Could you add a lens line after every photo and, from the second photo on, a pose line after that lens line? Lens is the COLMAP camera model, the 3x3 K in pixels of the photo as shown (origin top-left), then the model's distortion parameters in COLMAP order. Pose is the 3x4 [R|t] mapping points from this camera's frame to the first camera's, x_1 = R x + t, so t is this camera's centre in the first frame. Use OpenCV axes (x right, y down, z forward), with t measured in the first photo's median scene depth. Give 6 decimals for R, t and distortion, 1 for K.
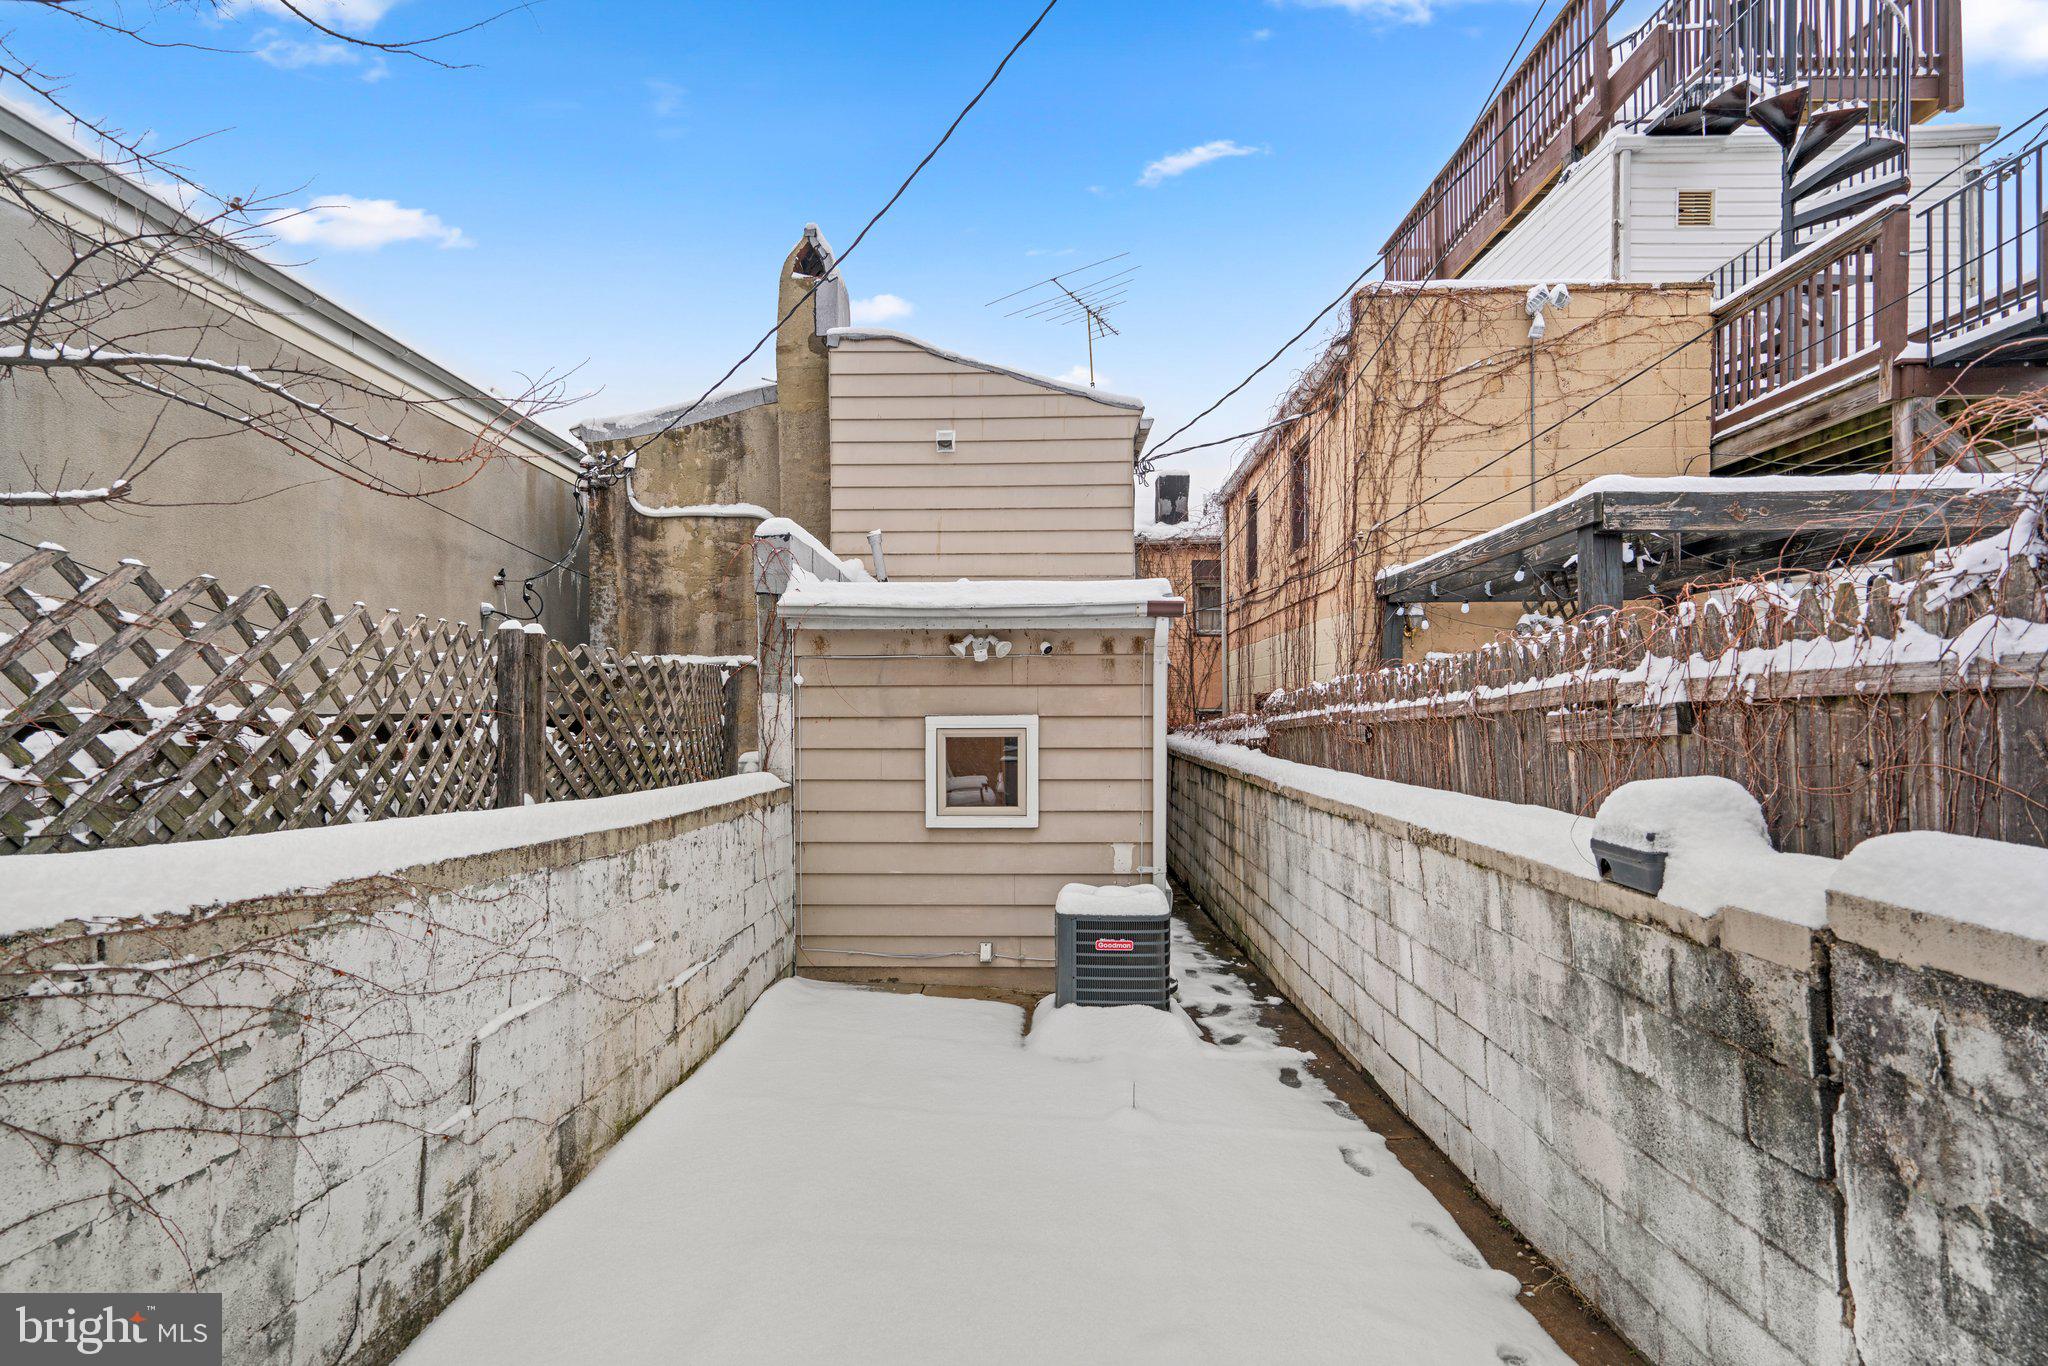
lens RADIAL K [[921.0, 0, 1002.2], [0, 921.0, 729.8], [0, 0, 1]] dist [-0.008630, 0.007605]
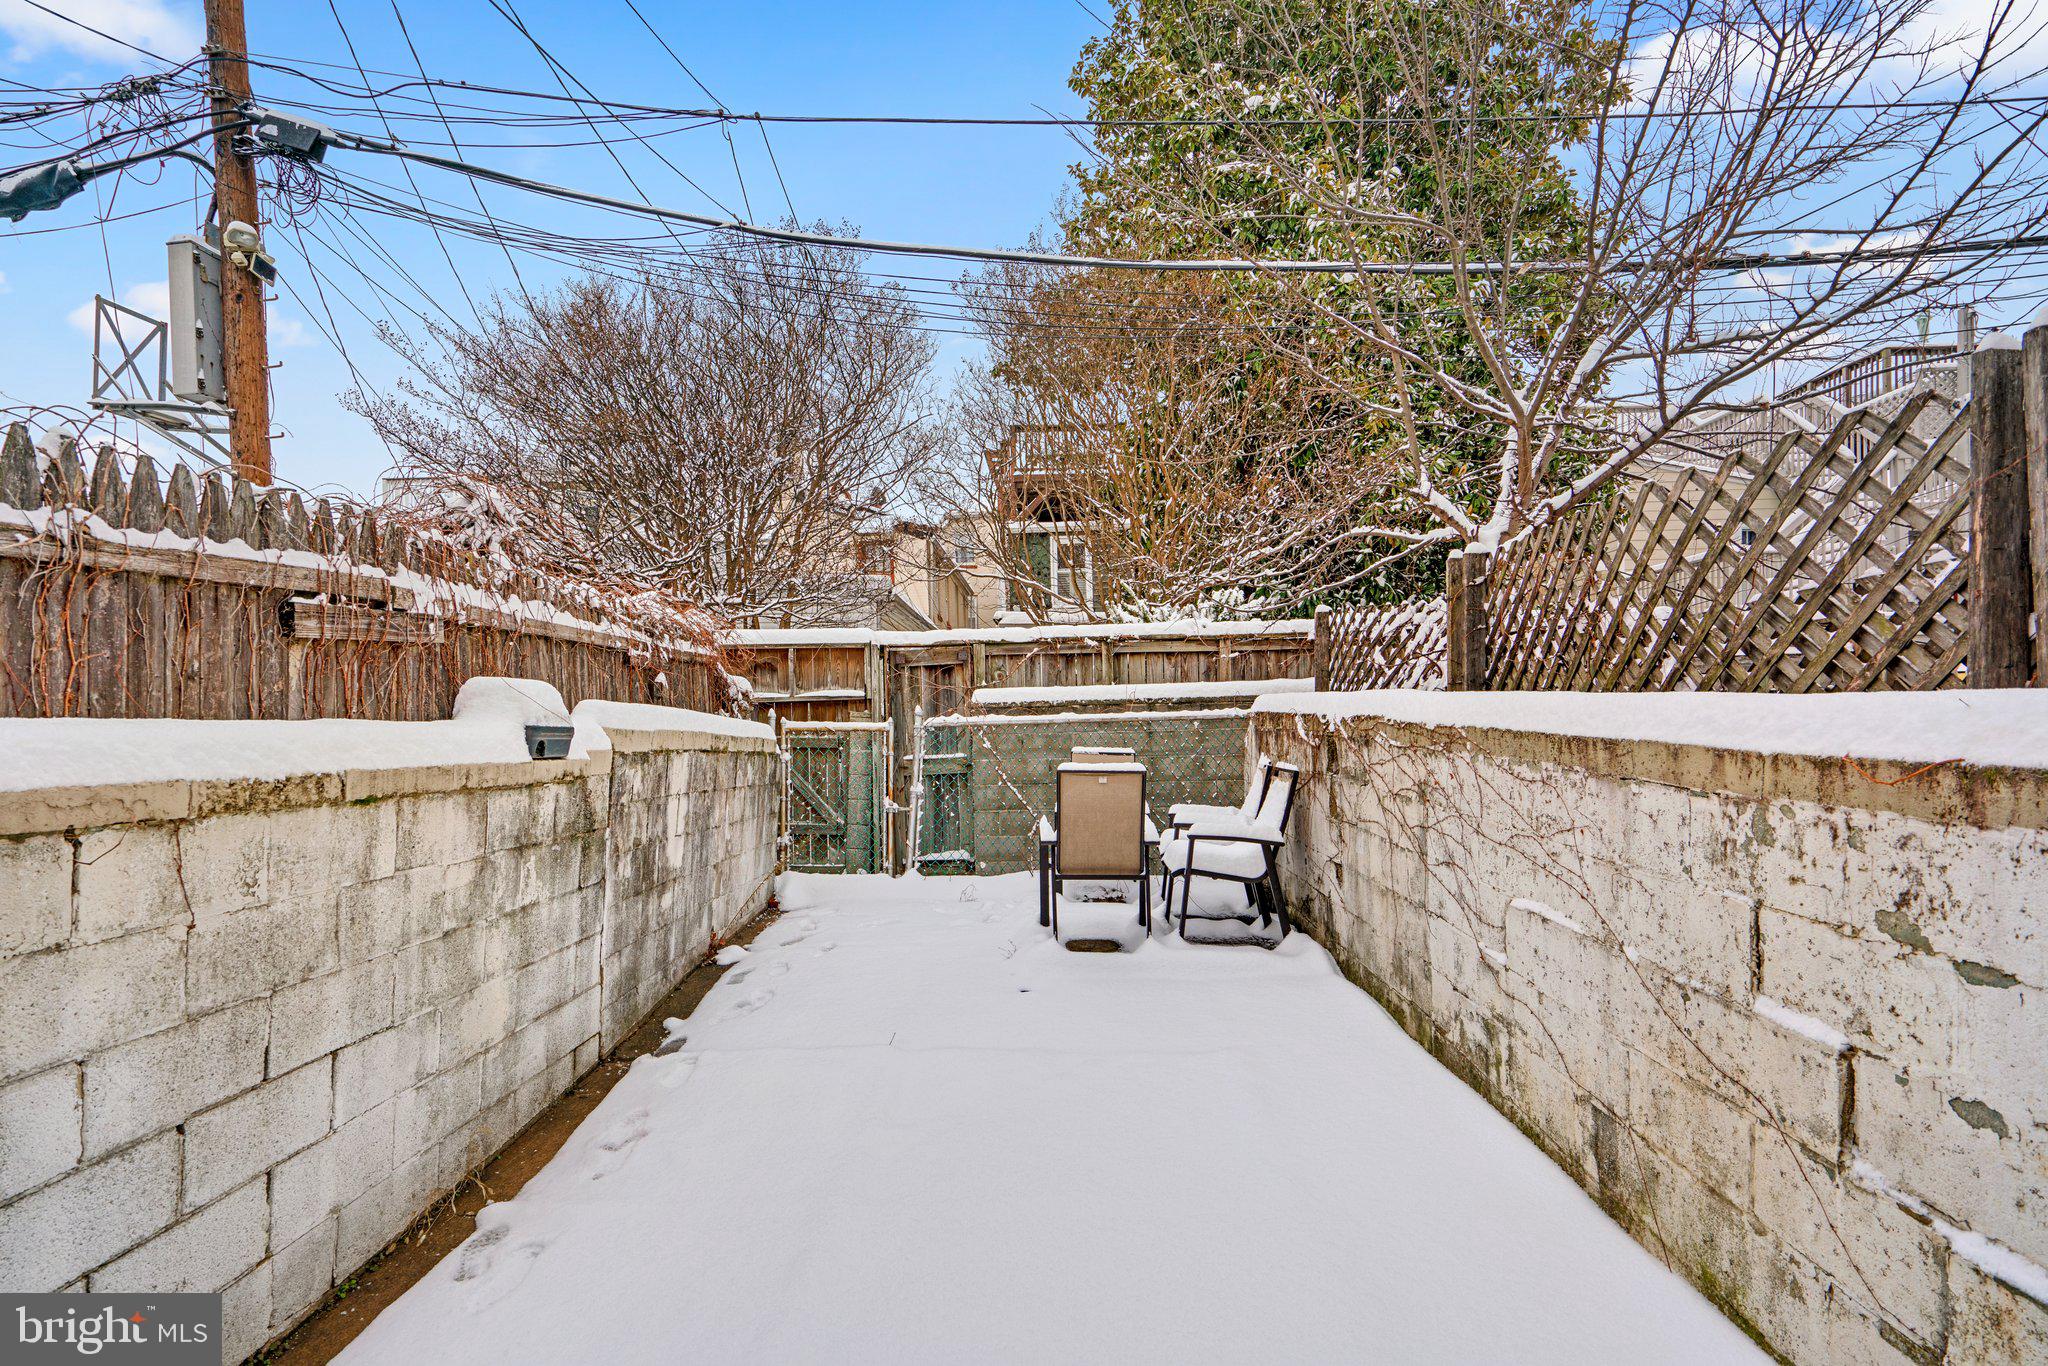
lens RADIAL K [[950.0, 0, 1029.8], [0, 950.0, 730.3], [0, 0, 1]] dist [-0.004387, 0.001283]
pose [[-0.999530, 0.021847, -0.021502, 0.003095], [0.021426, 0.999578, 0.019603, 0.055402], [0.021921, 0.019133, -0.999577, 1.123543]]
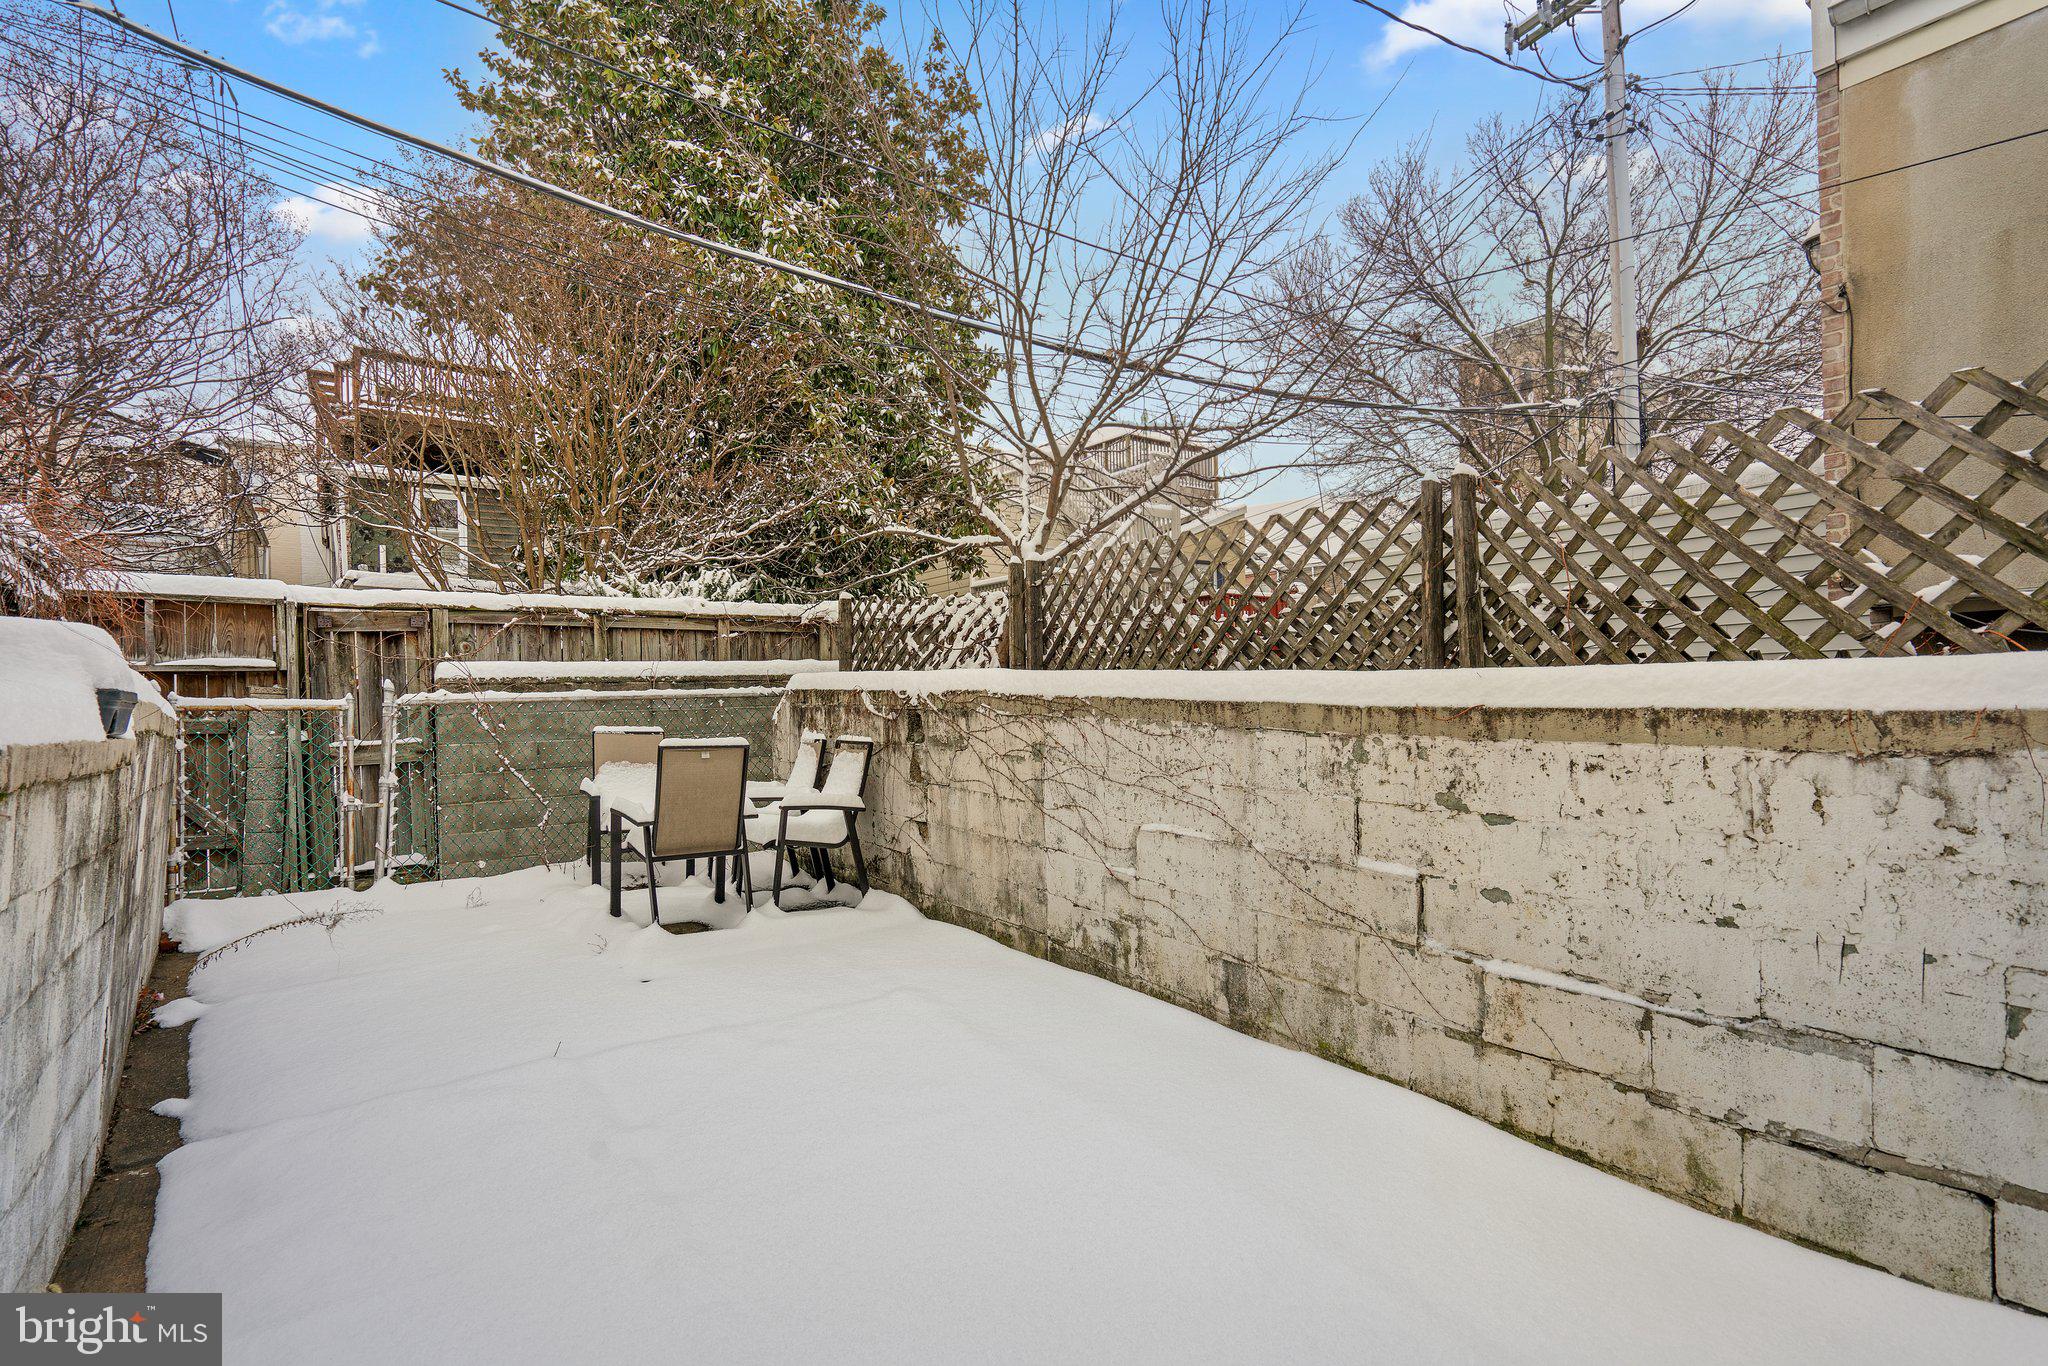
lens RADIAL K [[952.7, 0, 1018.1], [0, 952.7, 687.9], [0, 0, 1]] dist [-0.016226, 0.012334]
pose [[-0.781113, 0.010847, -0.624296, 0.265359], [0.013237, 0.999912, 0.000811, 0.062602], [0.624249, -0.007630, -0.781188, 1.096073]]
